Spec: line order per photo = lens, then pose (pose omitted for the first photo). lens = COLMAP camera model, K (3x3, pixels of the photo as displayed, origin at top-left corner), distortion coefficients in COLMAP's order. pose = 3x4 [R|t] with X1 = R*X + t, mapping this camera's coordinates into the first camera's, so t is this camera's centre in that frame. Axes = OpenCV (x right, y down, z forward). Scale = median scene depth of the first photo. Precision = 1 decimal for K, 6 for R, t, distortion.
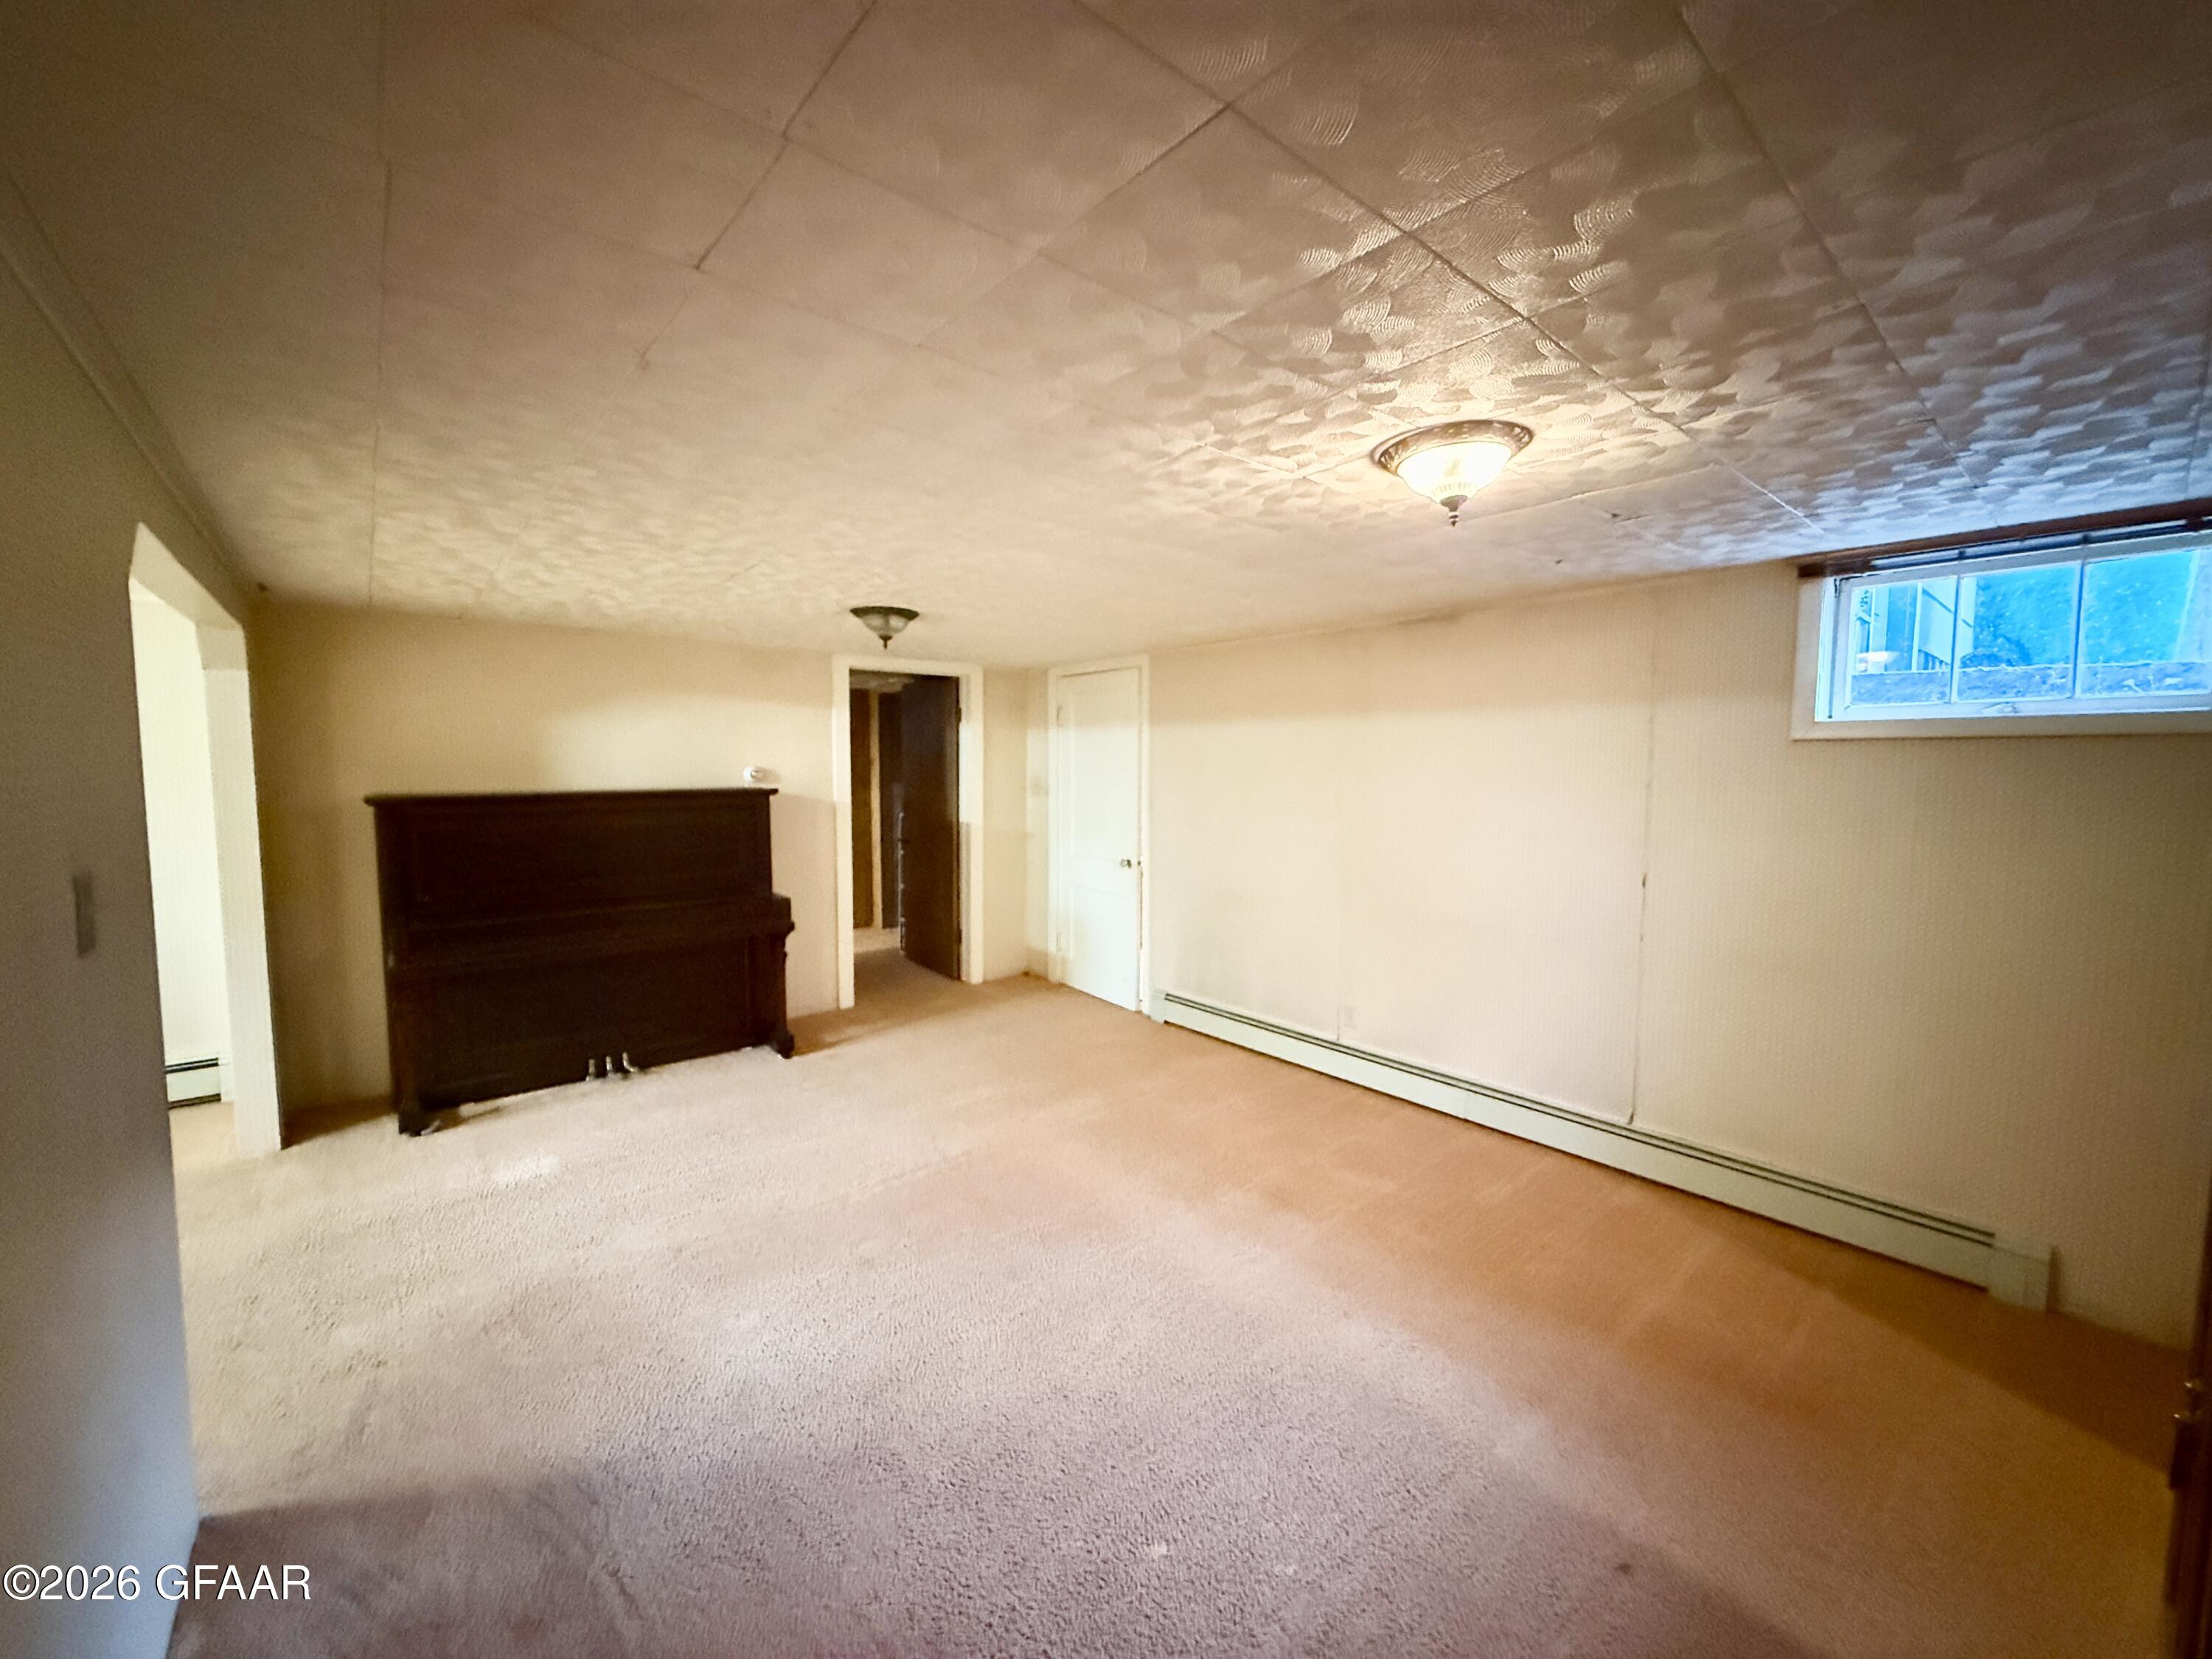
lens RADIAL K [[882.4, 0, 1101.9], [0, 882.4, 837.1], [0, 0, 1]] dist [-0.000744, -0.000010]
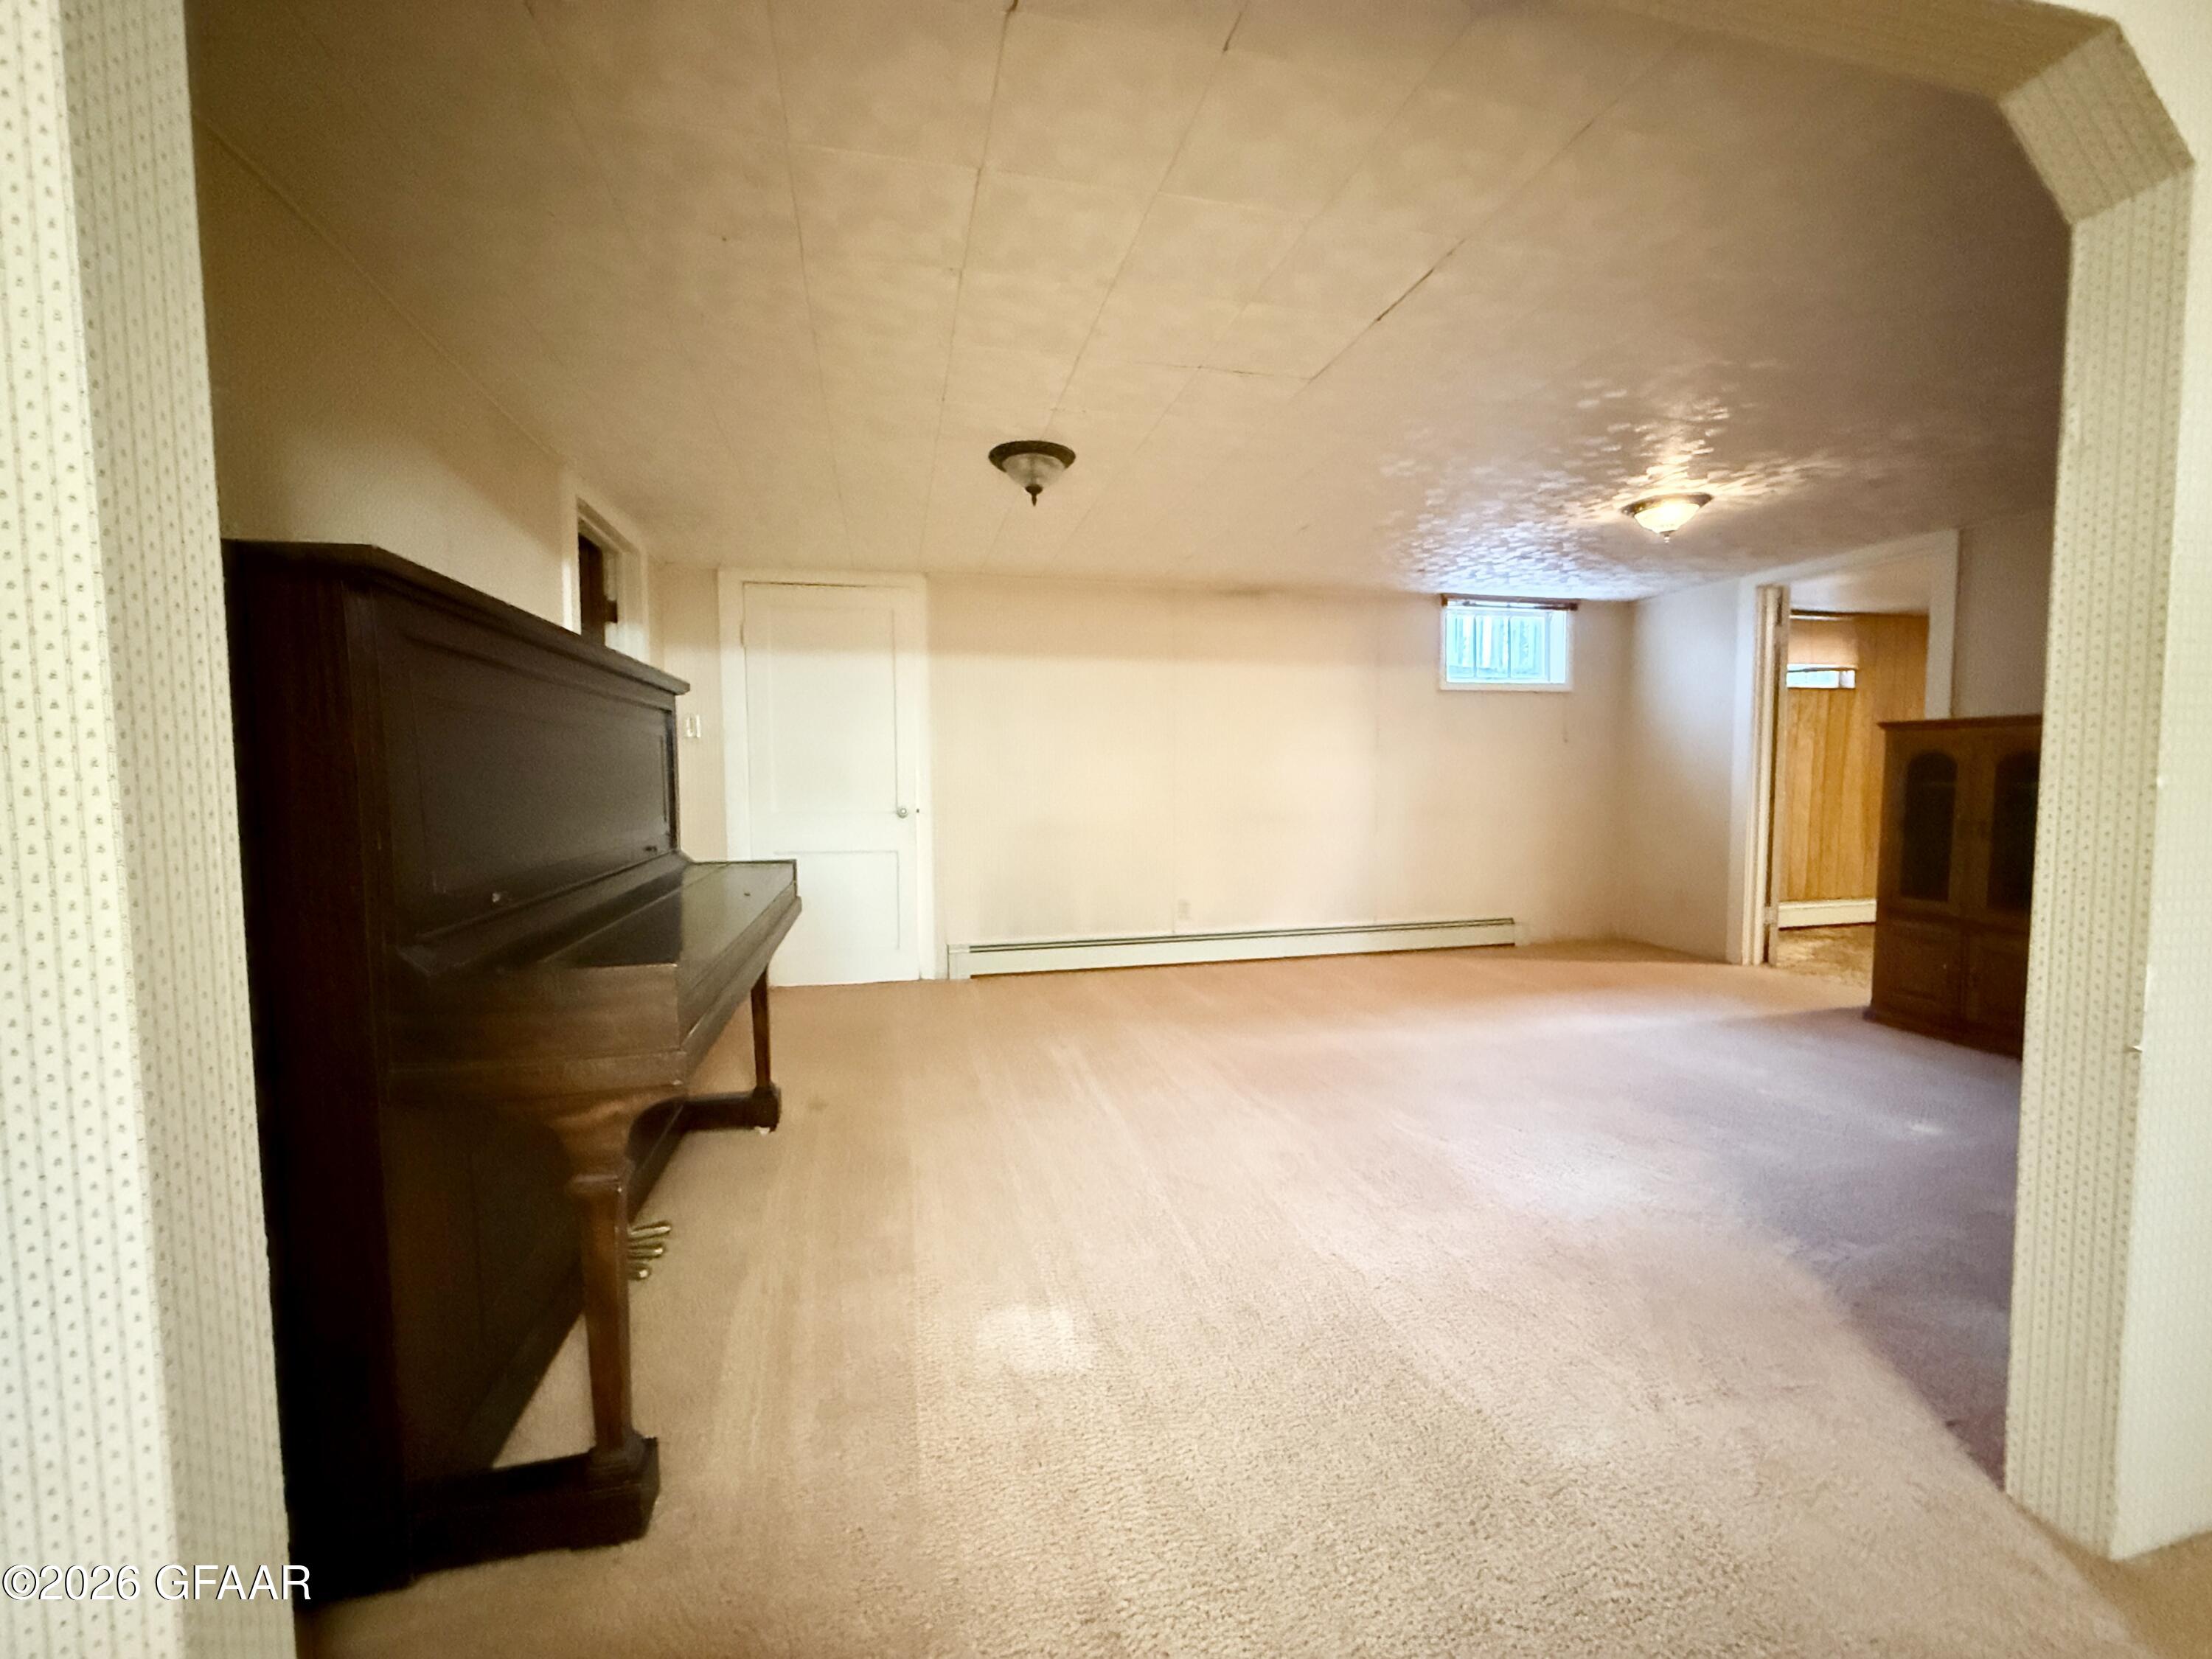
lens RADIAL K [[882.4, 0, 1101.9], [0, 882.4, 837.1], [0, 0, 1]] dist [-0.000744, -0.000010]
pose [[0.437348, -0.064146, 0.897002, -0.927596], [0.084636, 0.995962, 0.029958, 0.062173], [-0.895301, 0.062816, 0.441011, 0.614328]]
